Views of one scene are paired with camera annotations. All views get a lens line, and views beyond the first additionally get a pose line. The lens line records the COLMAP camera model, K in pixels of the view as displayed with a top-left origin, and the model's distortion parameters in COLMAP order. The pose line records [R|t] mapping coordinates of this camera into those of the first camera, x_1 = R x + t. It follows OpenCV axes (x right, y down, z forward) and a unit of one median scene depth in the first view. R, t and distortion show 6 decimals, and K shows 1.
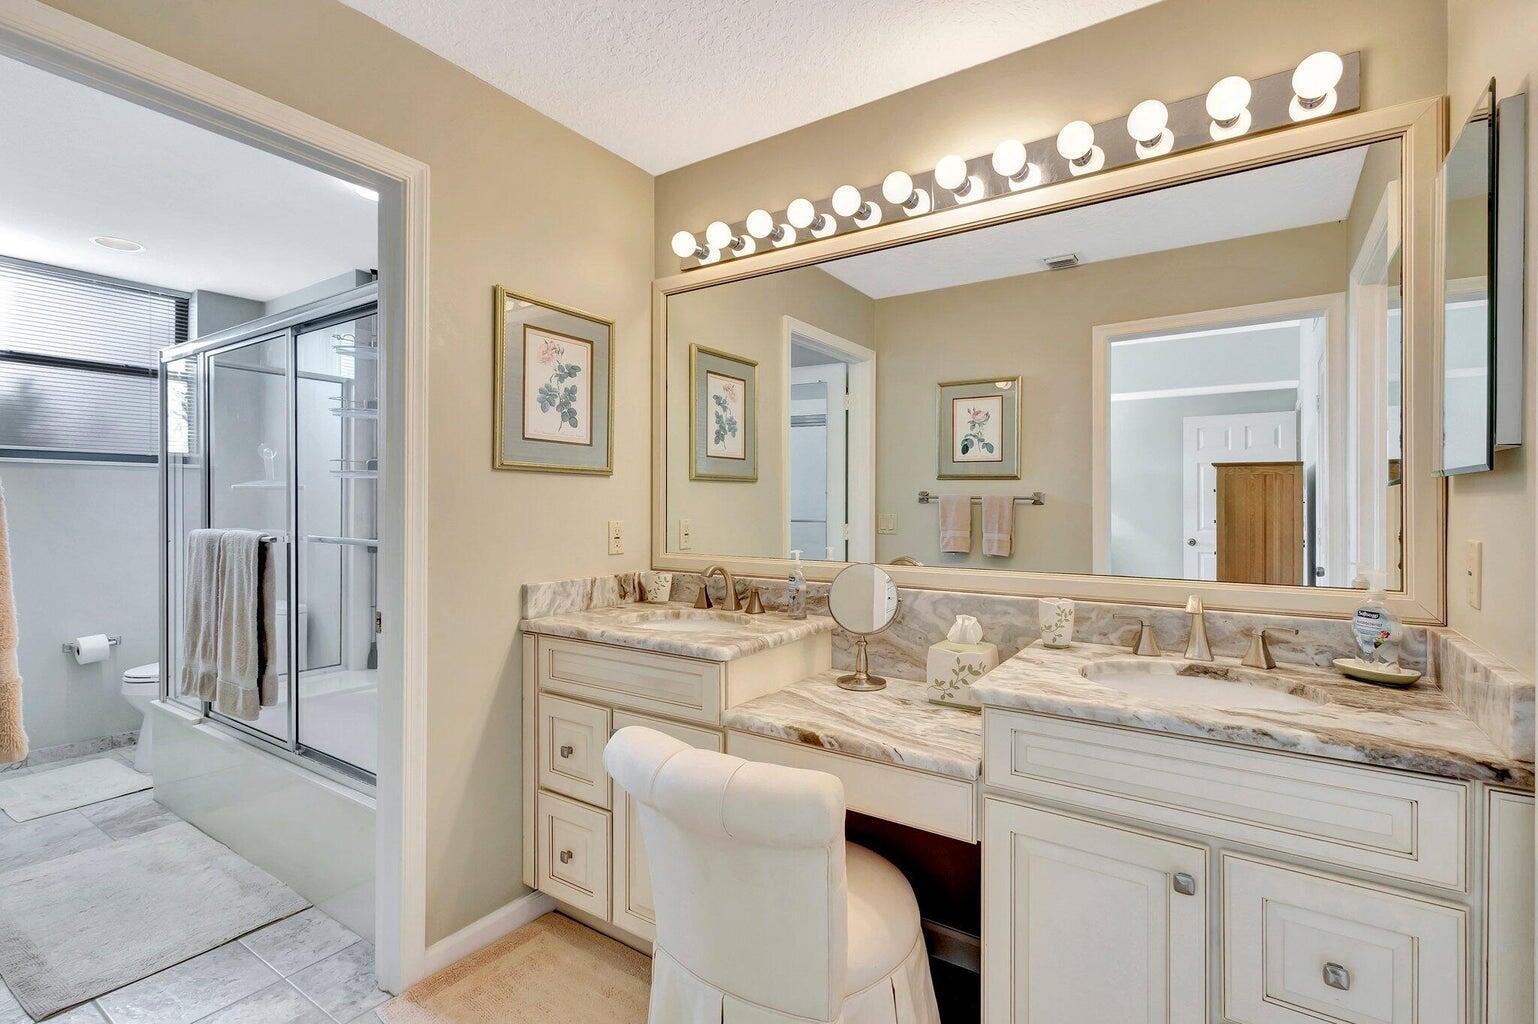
lens RADIAL K [[713.4, 0, 771.4], [0, 713.4, 511.9], [0, 0, 1]] dist [0.000135, -0.001293]
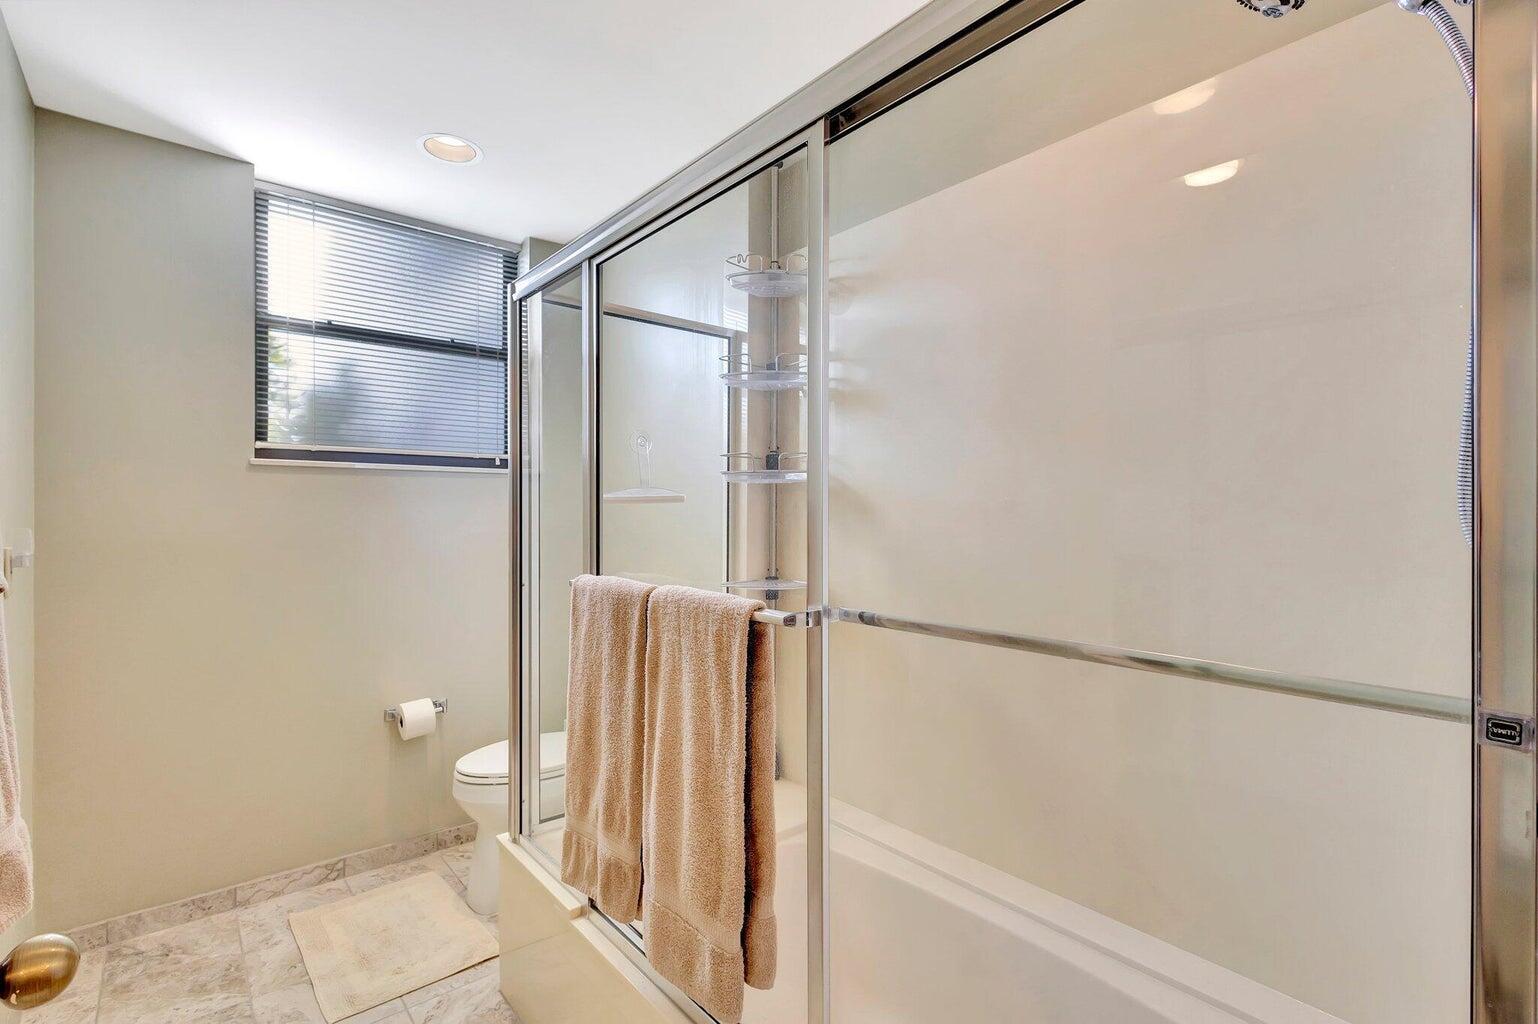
lens RADIAL K [[713.4, 0, 768.8], [0, 713.4, 510.6], [0, 0, 1]] dist [0.000135, -0.001293]
pose [[0.959548, -0.007011, -0.281458, -0.417992], [0.004090, 0.999932, -0.010965, -0.015744], [0.281516, 0.009370, 0.959511, 0.415920]]
